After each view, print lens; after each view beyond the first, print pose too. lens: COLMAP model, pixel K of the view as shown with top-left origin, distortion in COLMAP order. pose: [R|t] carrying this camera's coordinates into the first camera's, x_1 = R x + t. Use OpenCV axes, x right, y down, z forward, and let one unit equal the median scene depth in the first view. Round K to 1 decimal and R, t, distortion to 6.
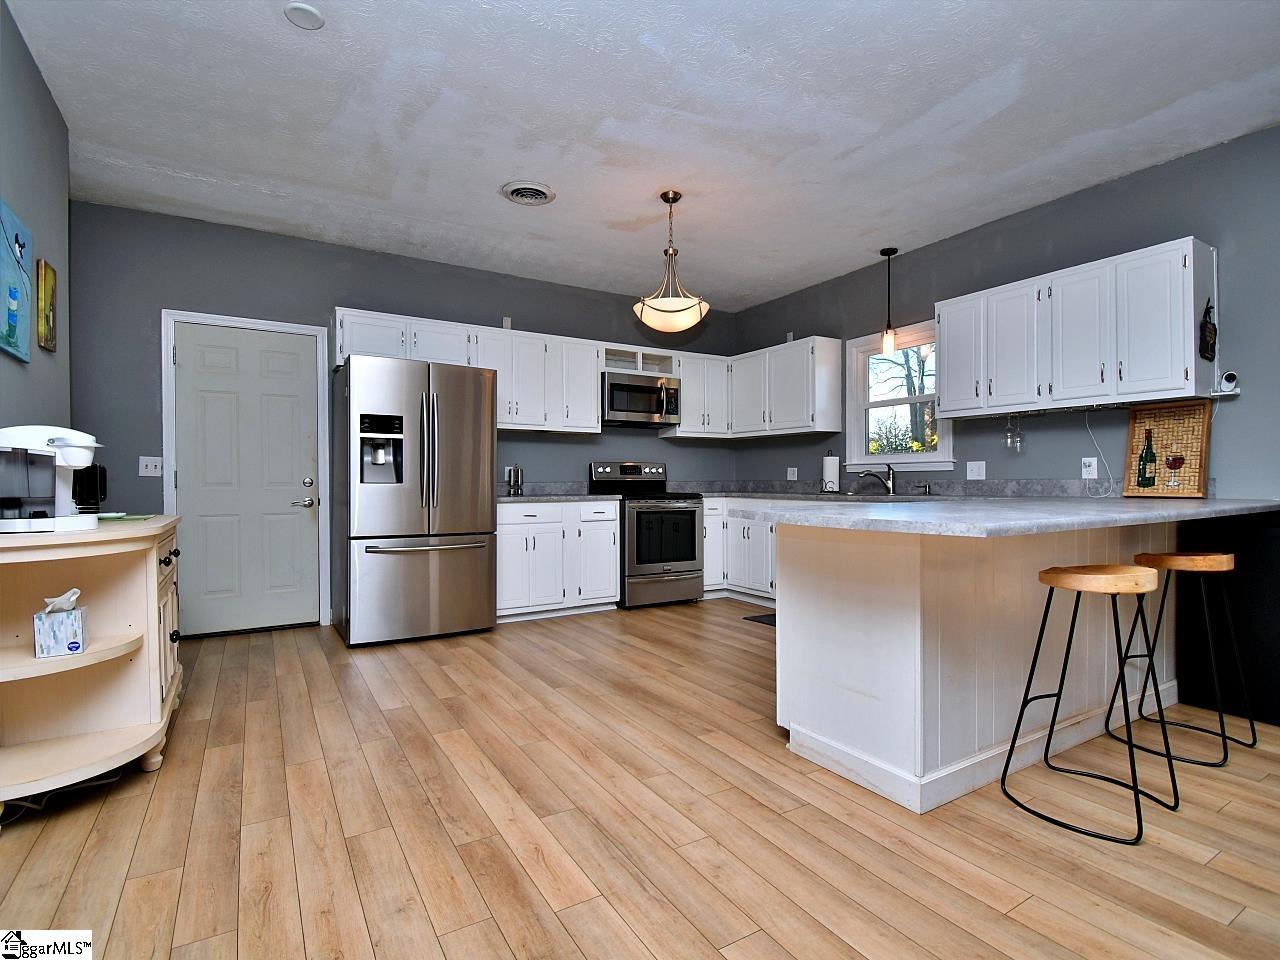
lens RADIAL K [[634.3, 0, 642.2], [0, 634.3, 486.3], [0, 0, 1]] dist [0.014181, -0.022297]
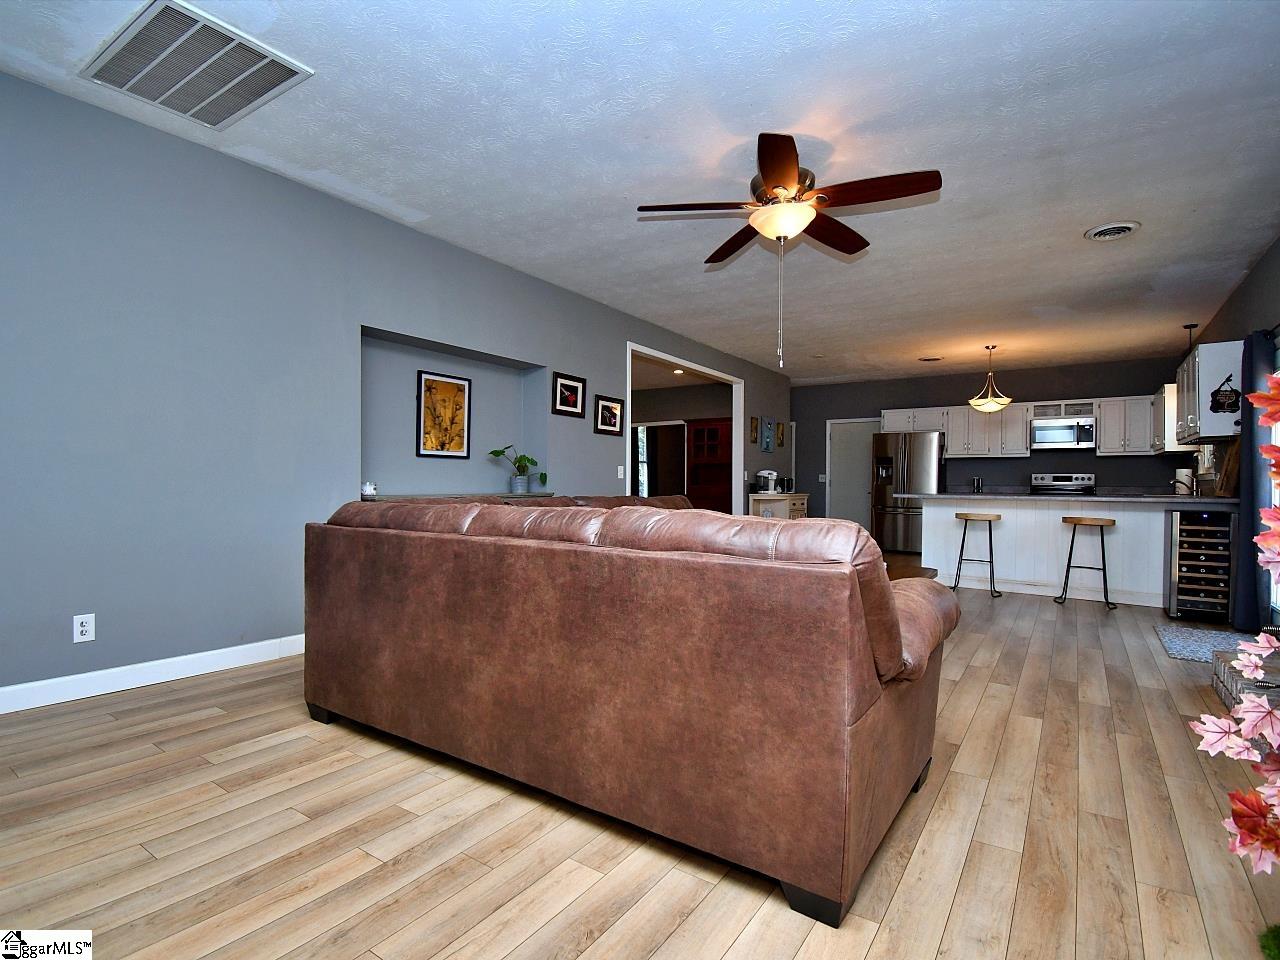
lens RADIAL K [[634.3, 0, 639.5], [0, 634.3, 485.3], [0, 0, 1]] dist [0.014181, -0.022297]
pose [[0.409588, 0.008741, -0.912229, 1.199440], [-0.017909, 0.999838, 0.001539, 0.008337], [0.912095, 0.015707, 0.409678, -0.713875]]
